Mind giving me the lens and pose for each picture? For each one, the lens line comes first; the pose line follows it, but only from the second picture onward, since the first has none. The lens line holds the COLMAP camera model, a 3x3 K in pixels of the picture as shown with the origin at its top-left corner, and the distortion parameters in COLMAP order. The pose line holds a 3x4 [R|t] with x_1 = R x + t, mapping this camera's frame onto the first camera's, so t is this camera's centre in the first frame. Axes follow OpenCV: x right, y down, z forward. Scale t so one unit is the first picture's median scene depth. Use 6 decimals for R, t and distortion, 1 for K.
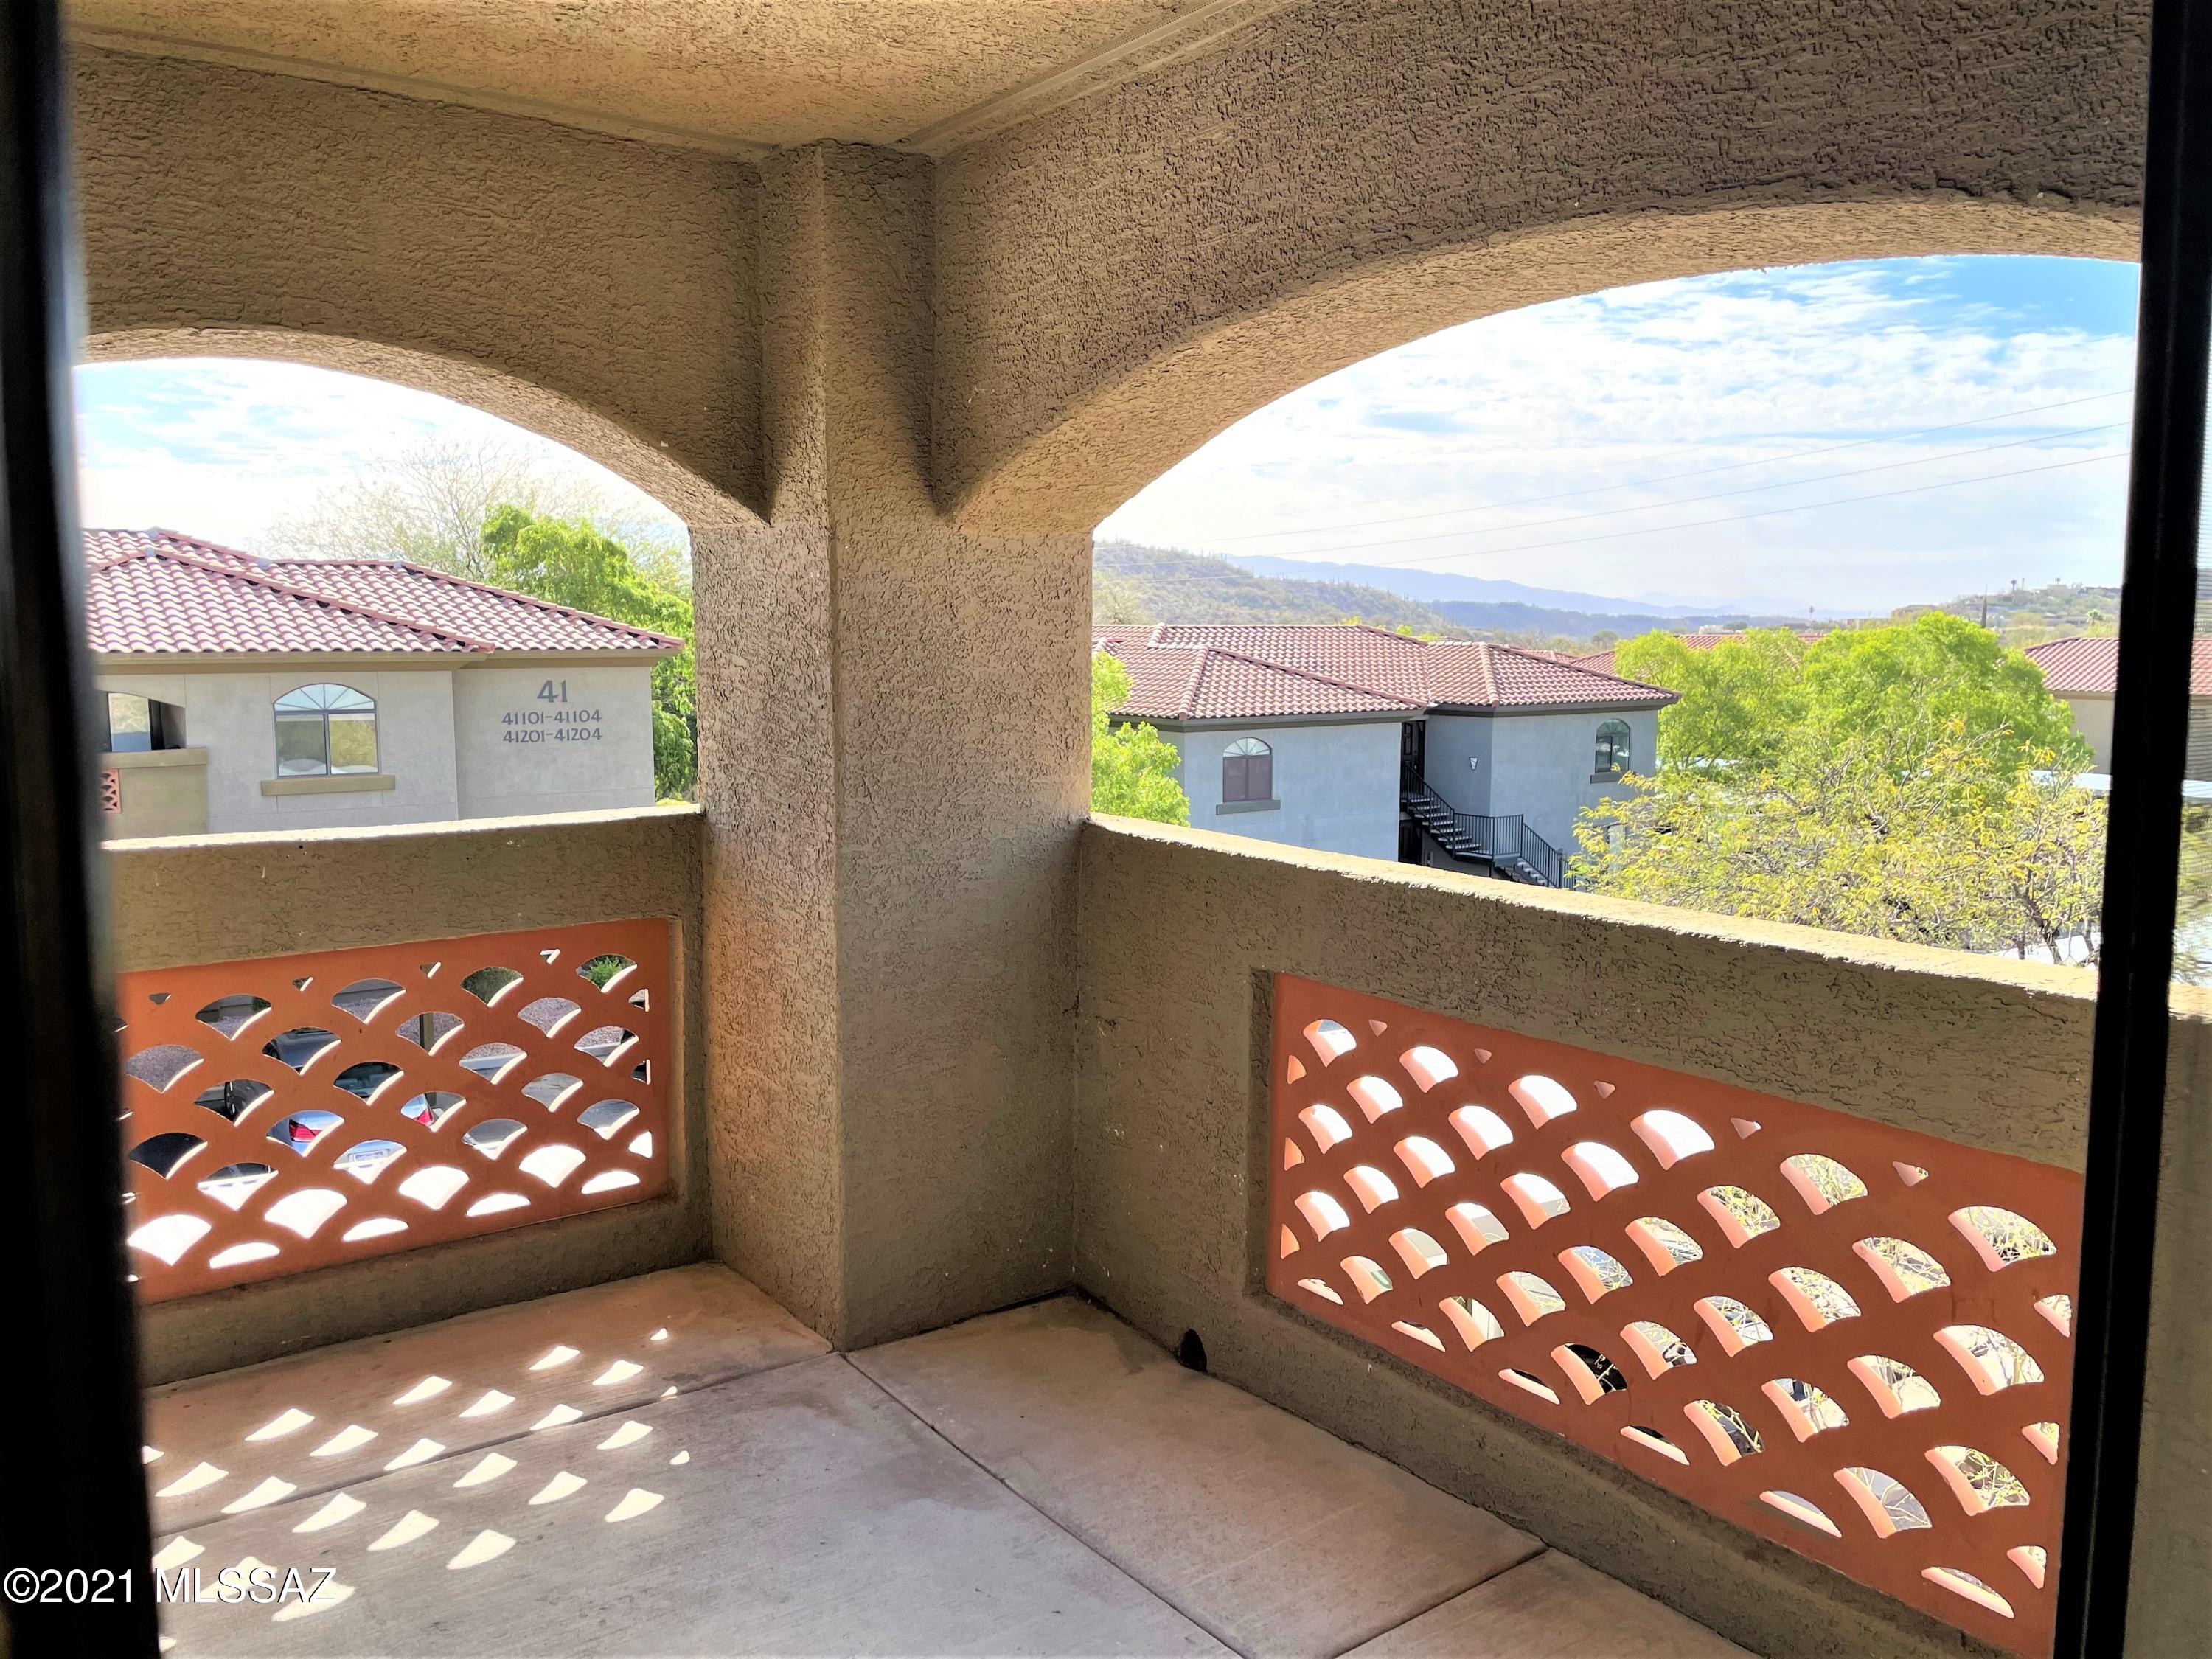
lens RADIAL K [[1675.4, 0, 1123.8], [0, 1675.4, 824.8], [0, 0, 1]] dist [0.084028, -0.110126]
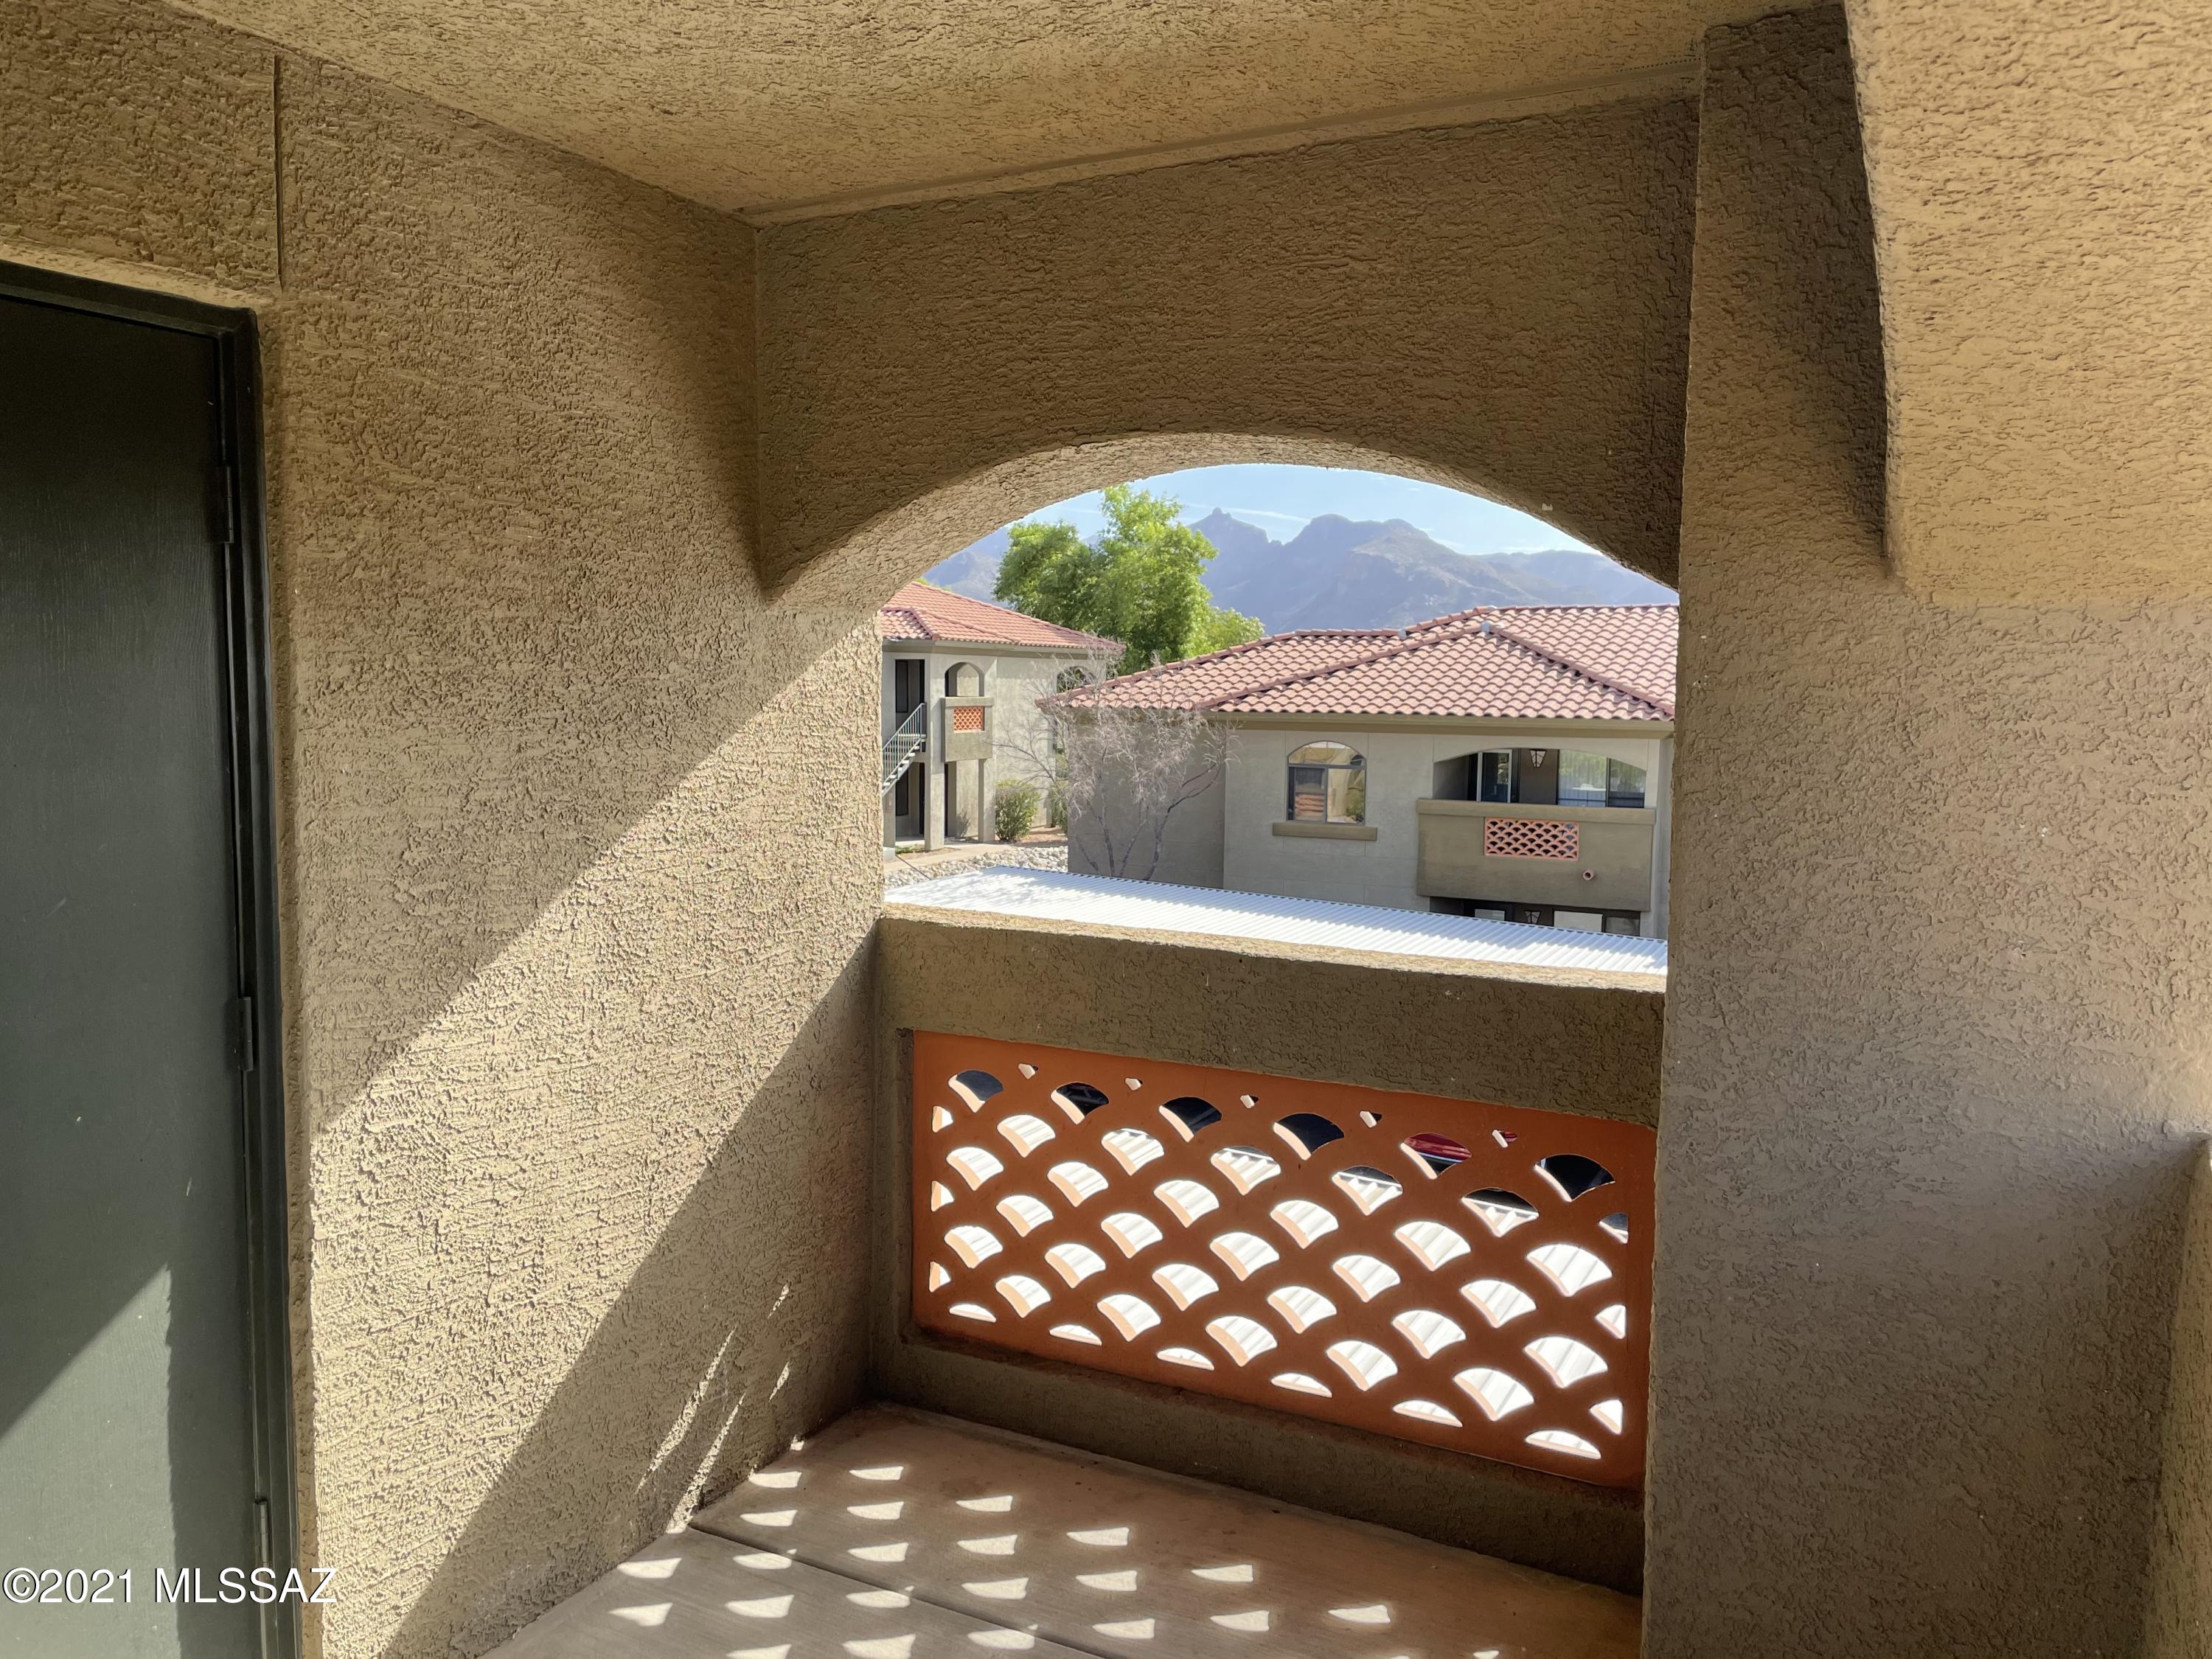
lens RADIAL K [[1675.4, 0, 1090.7], [0, 1675.4, 822.1], [0, 0, 1]] dist [0.084028, -0.110126]
pose [[0.436031, 0.079788, -0.896388, 0.179904], [-0.116135, 0.992722, 0.031871, -0.047245], [0.892407, 0.090205, 0.442123, 0.273806]]
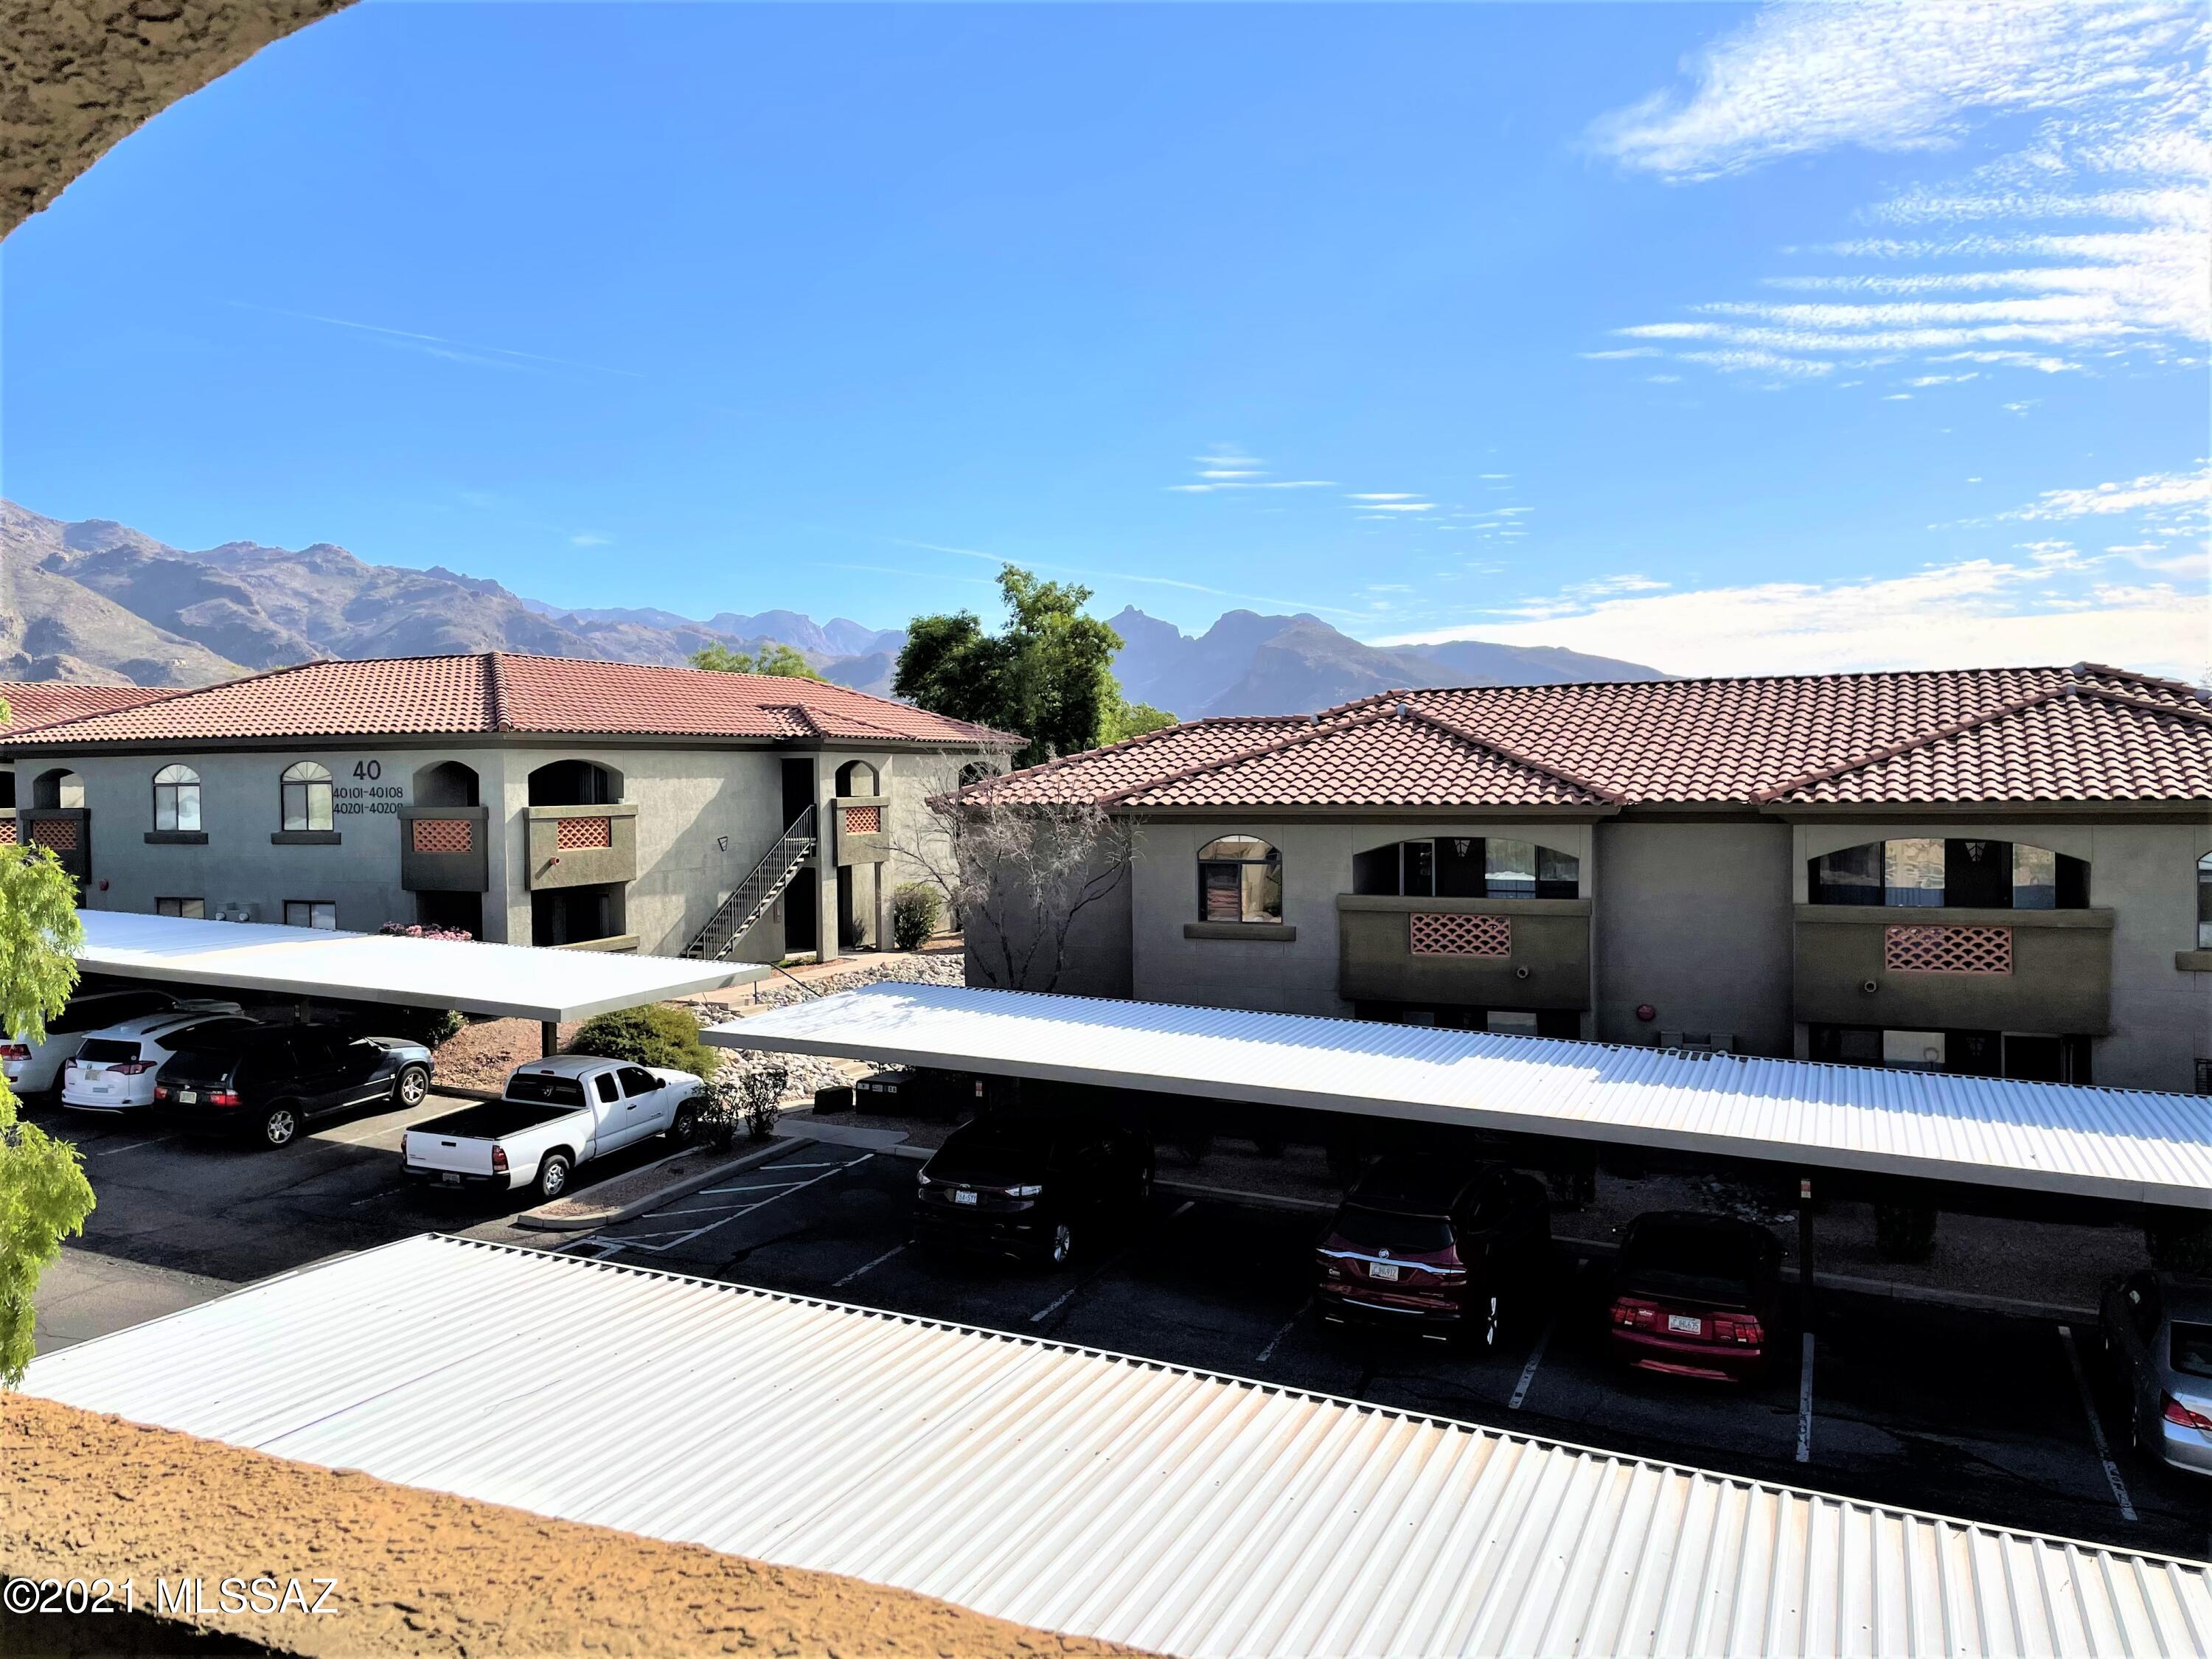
lens RADIAL K [[1675.4, 0, 1108.4], [0, 1675.4, 811.0], [0, 0, 1]] dist [0.084028, -0.110126]
pose [[0.489136, 0.011191, -0.872136, -0.126976], [-0.088862, 0.995354, -0.037066, -0.069361], [0.867669, 0.095630, 0.487858, 0.494364]]
